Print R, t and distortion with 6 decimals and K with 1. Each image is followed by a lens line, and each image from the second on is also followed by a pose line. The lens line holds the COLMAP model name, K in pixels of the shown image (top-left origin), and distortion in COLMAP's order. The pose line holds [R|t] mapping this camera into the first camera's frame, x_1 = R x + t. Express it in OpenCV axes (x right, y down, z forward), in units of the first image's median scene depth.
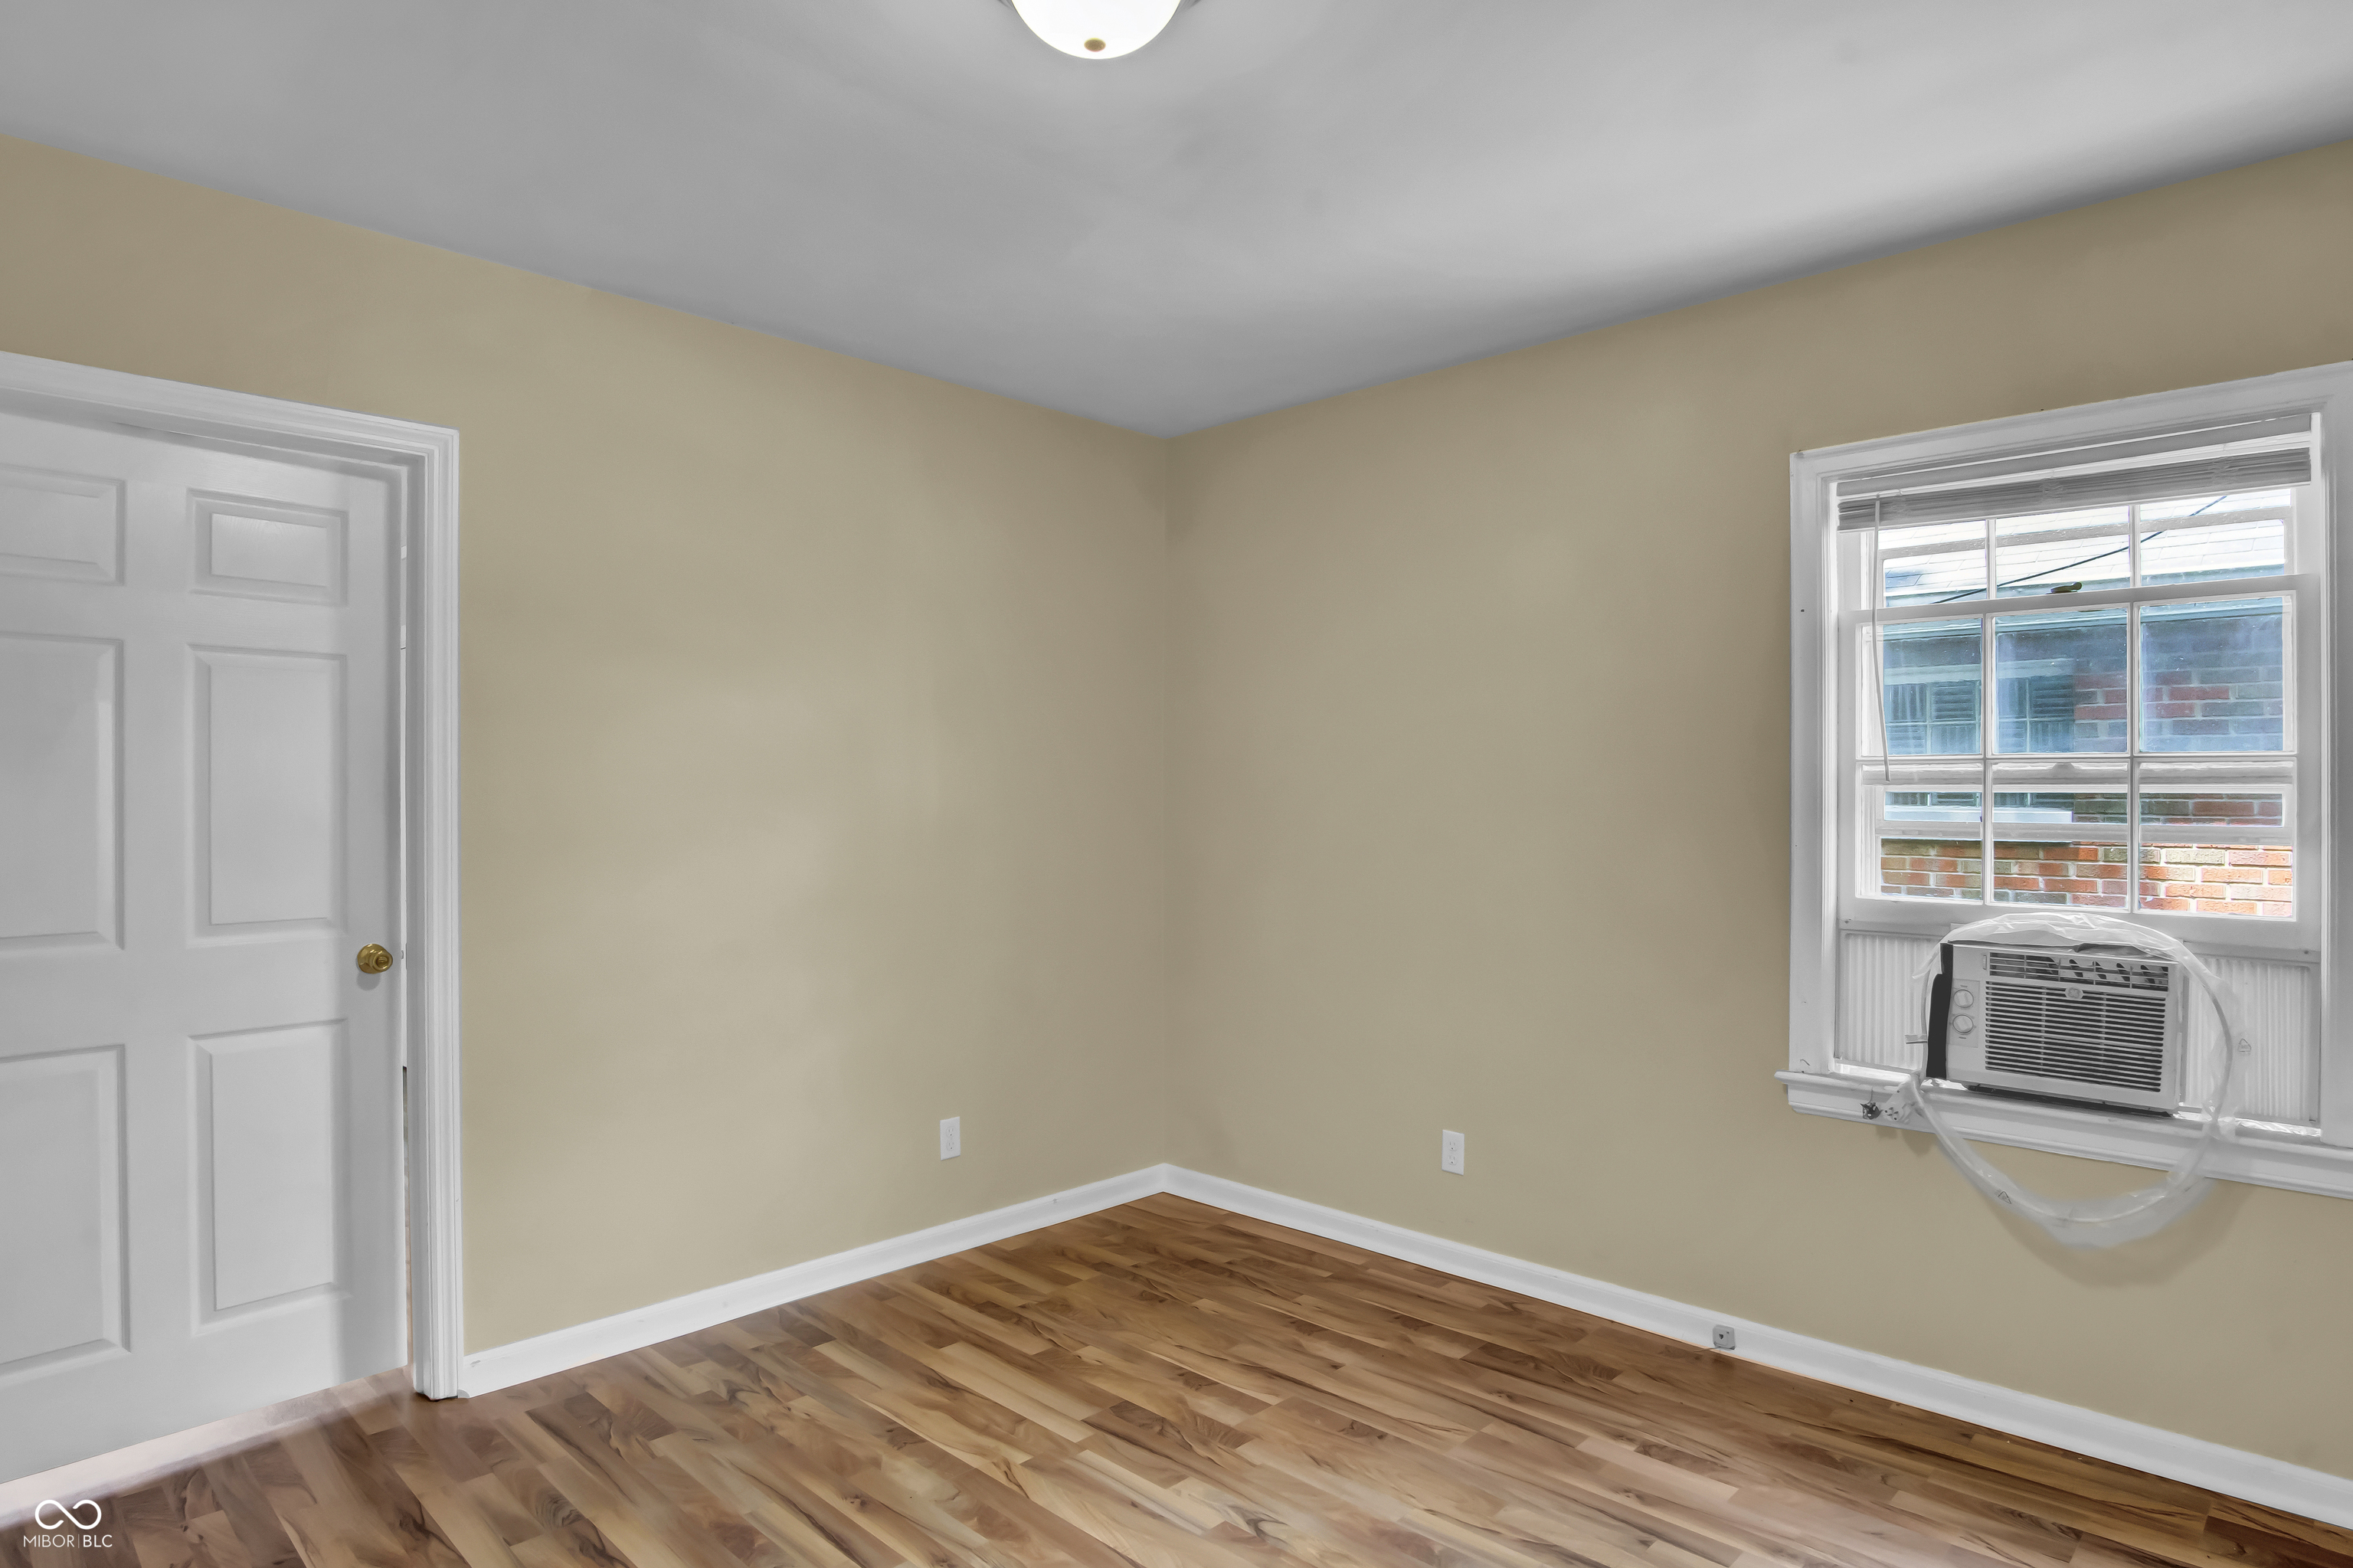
lens RADIAL K [[1323.3, 0, 1172.9], [0, 1323.3, 796.5], [0, 0, 1]] dist [-0.039967, 0.009365]
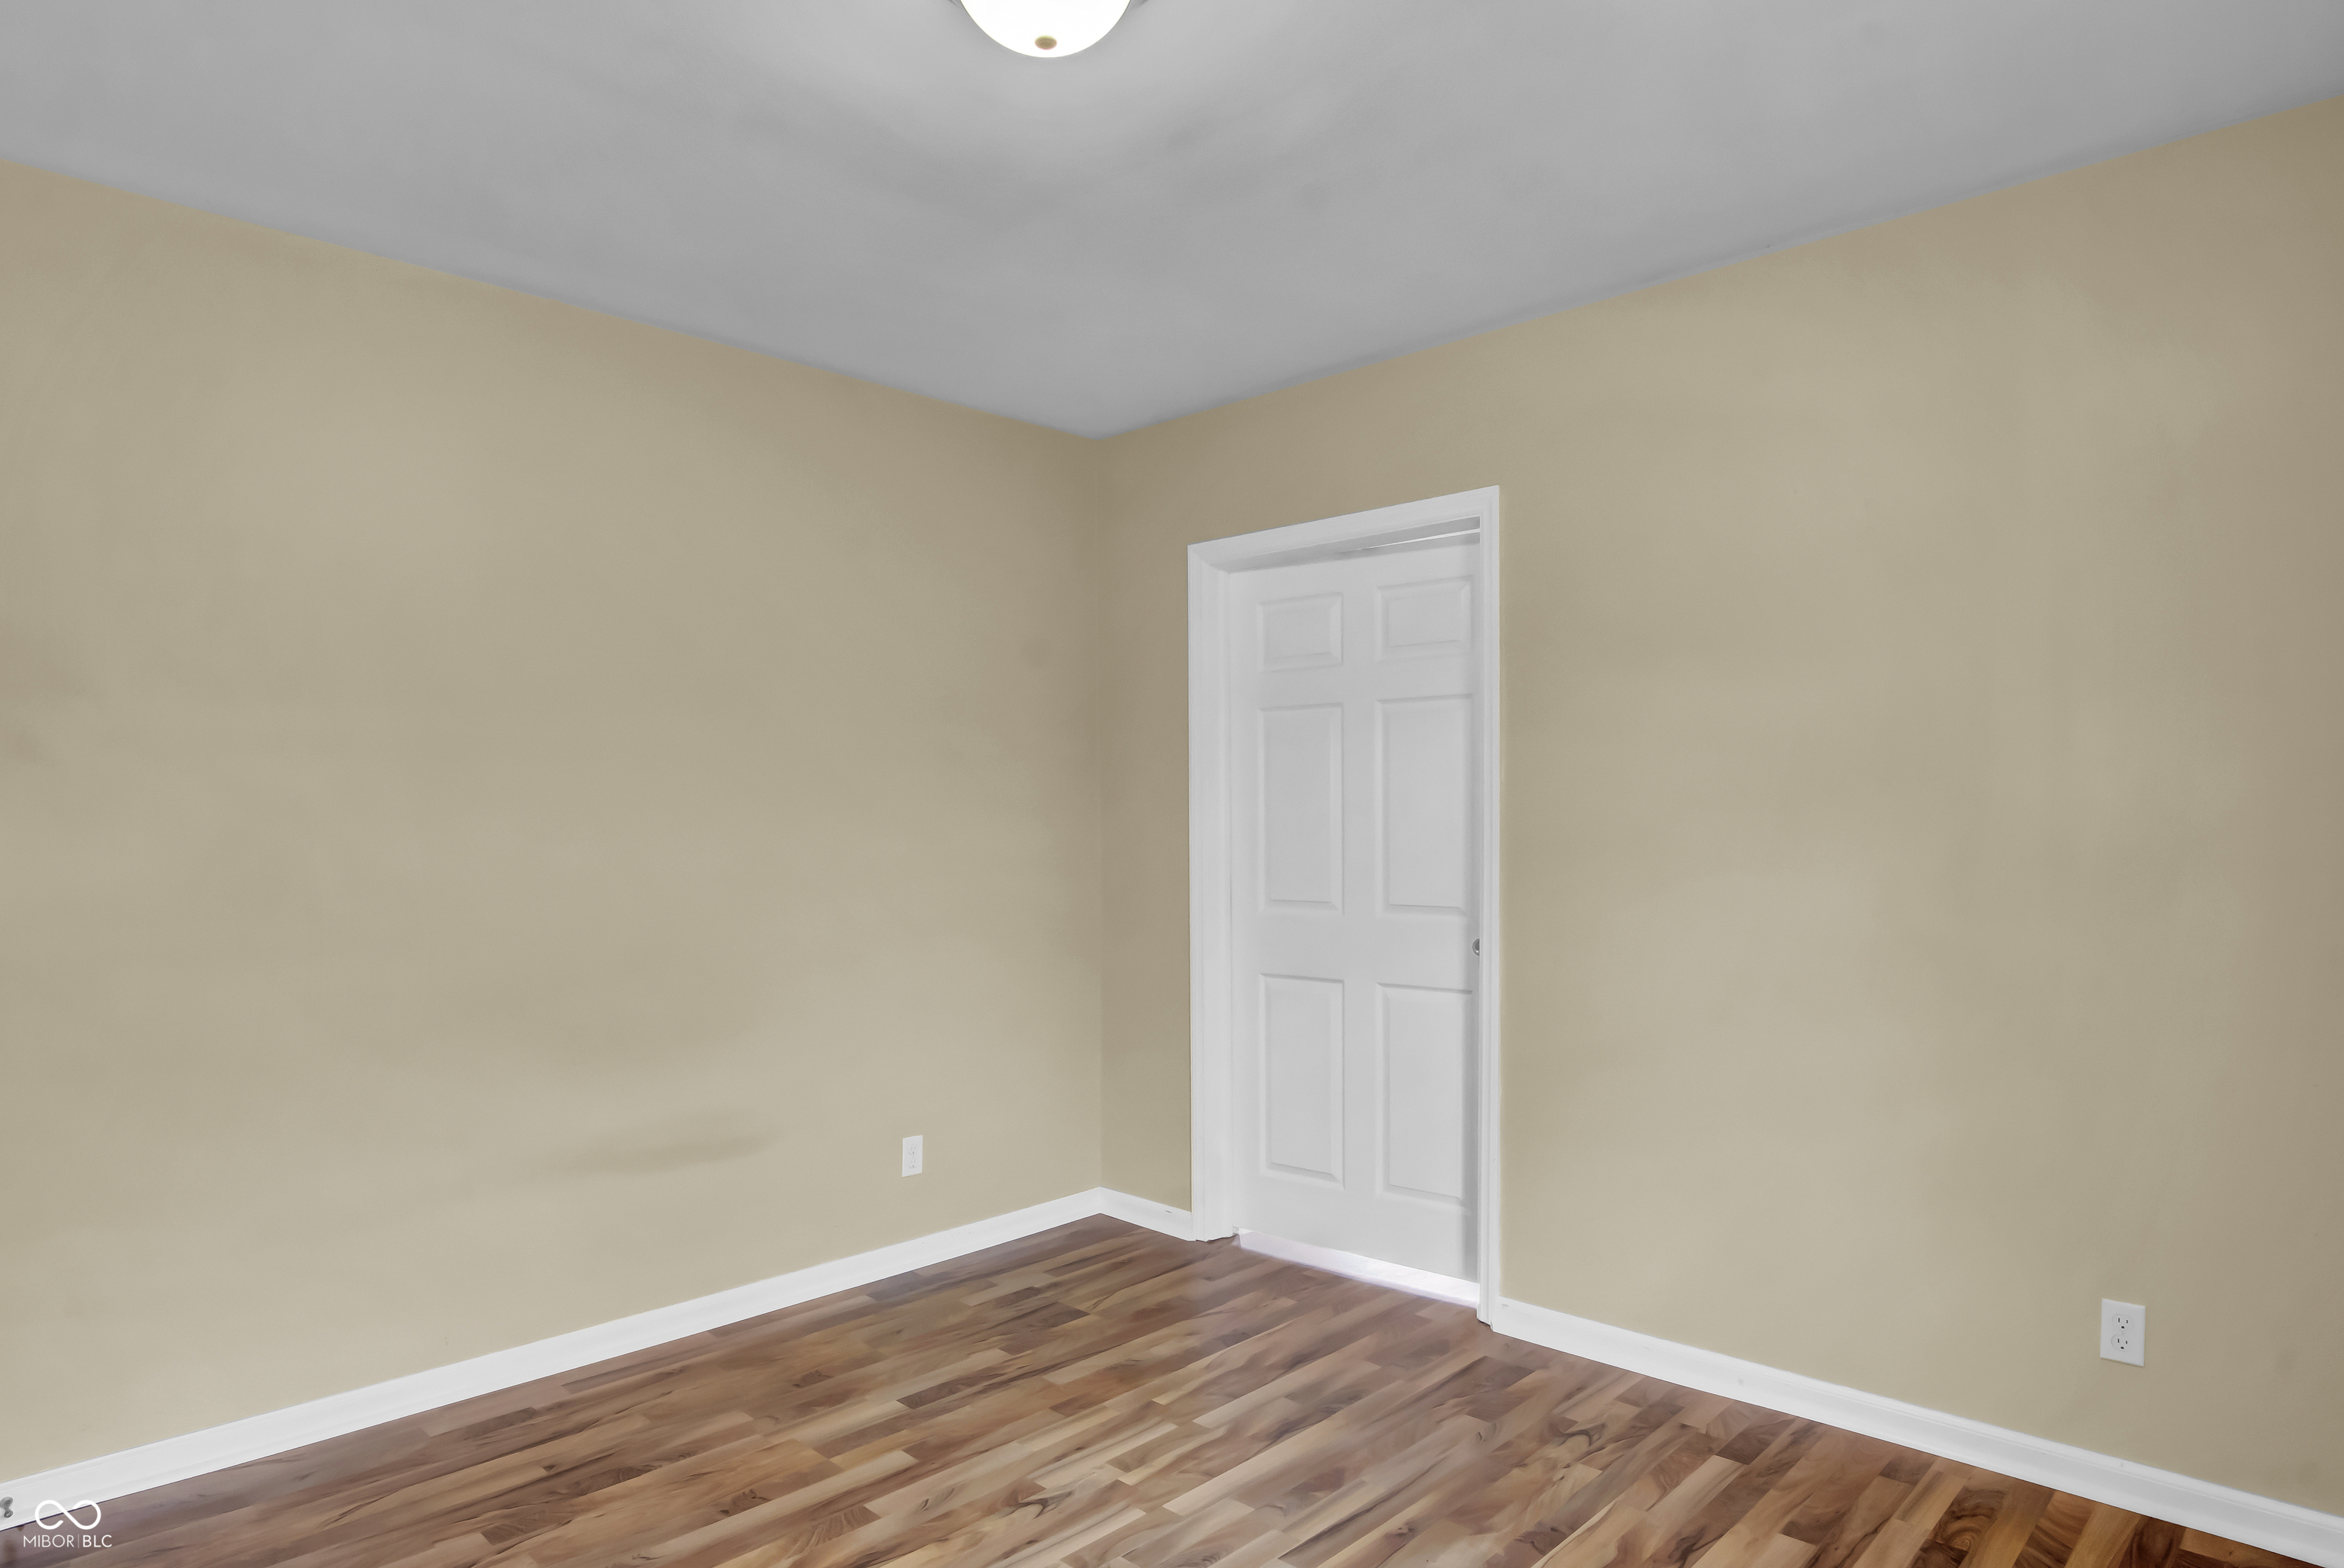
lens RADIAL K [[1333.1, 0, 1173.8], [0, 1333.1, 876.3], [0, 0, 1]] dist [-0.024885, -0.000167]
pose [[0.013572, 0.036941, -0.999225, 0.613191], [-0.001735, 0.999317, 0.036921, 0.016849], [0.999906, 0.001233, 0.013627, 0.698979]]
